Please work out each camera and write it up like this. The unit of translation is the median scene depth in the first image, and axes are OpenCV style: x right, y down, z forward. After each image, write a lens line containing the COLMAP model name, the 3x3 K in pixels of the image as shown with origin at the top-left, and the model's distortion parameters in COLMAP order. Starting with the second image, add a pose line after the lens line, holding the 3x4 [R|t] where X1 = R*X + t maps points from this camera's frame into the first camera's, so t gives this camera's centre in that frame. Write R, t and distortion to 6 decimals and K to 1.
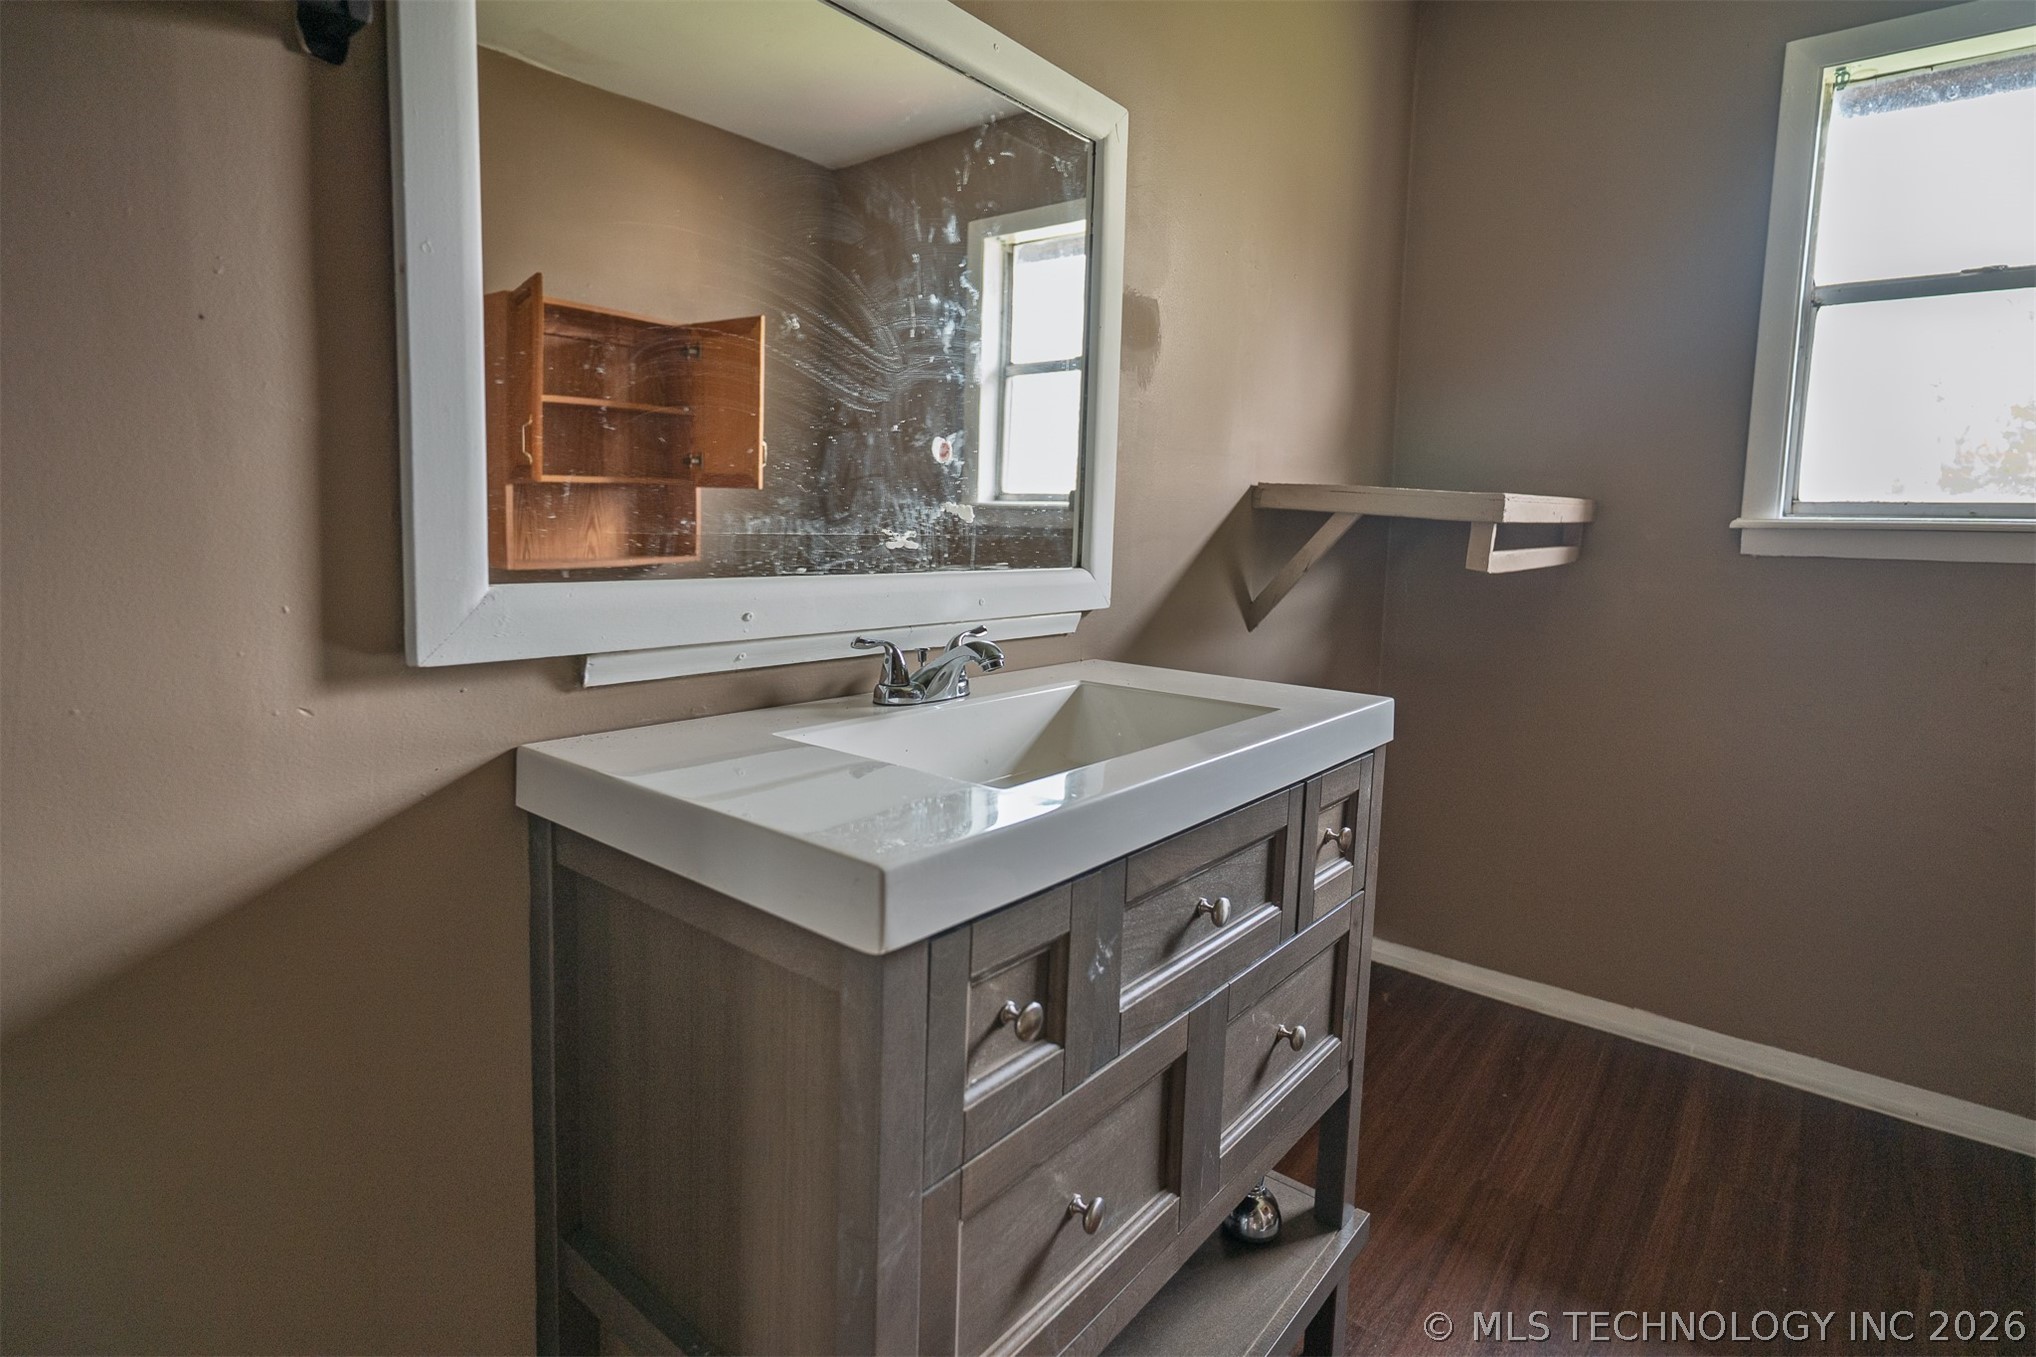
lens RADIAL K [[1008.5, 0, 1009.0], [0, 1008.5, 616.5], [0, 0, 1]] dist [-0.002168, -0.000176]
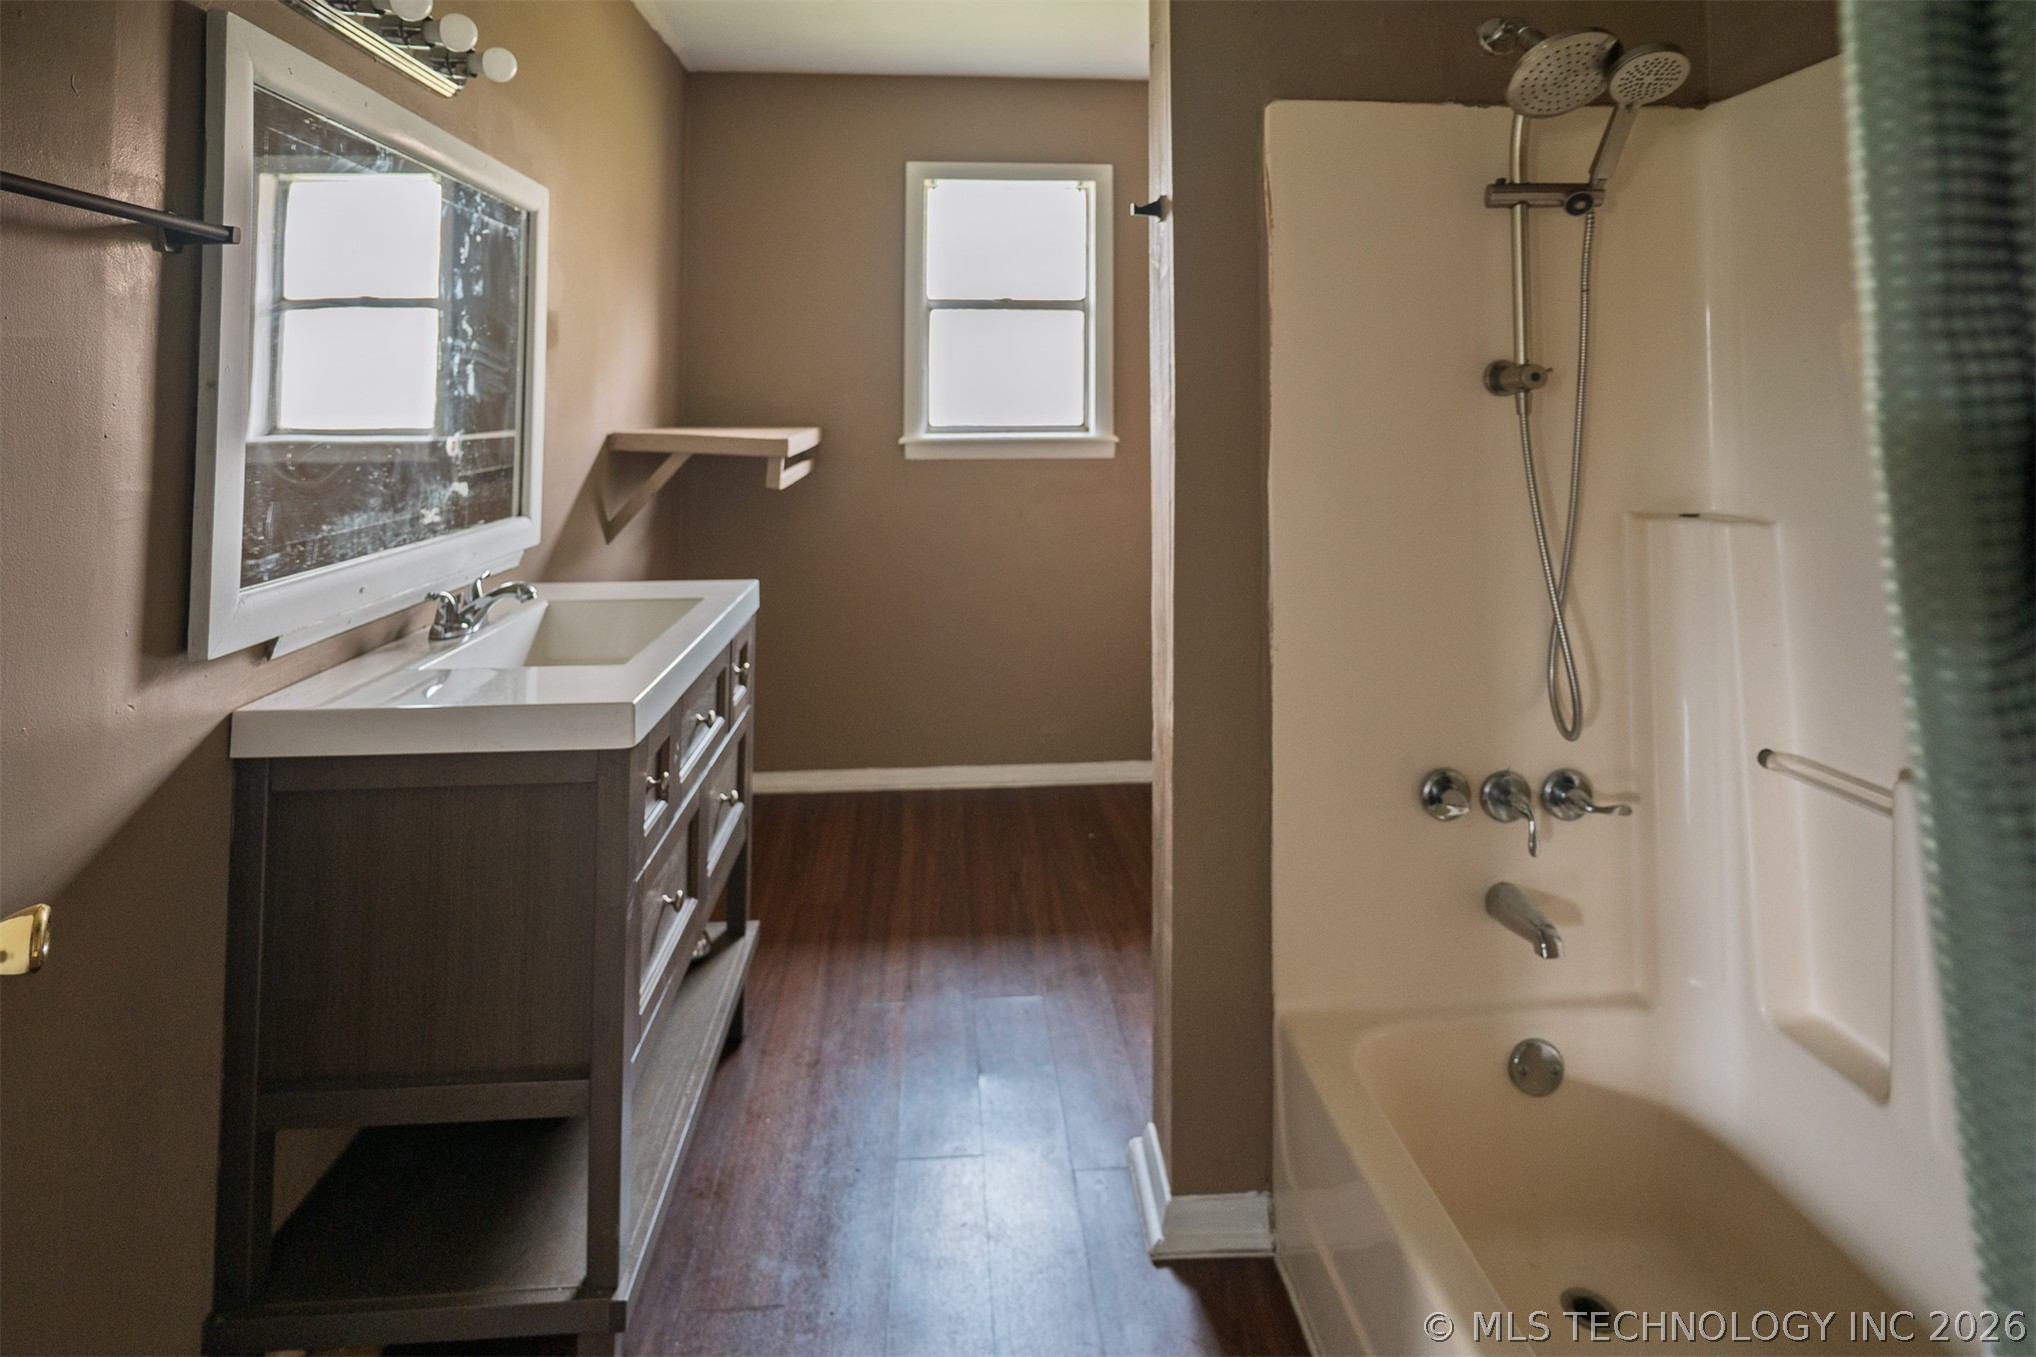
lens RADIAL K [[1008.5, 0, 1009.0], [0, 1008.5, 616.5], [0, 0, 1]] dist [-0.002168, -0.000176]
pose [[0.721456, -0.165852, 0.672306, -0.452023], [0.084029, 0.984687, 0.152742, -0.080727], [-0.687343, -0.053704, 0.724345, -0.472445]]
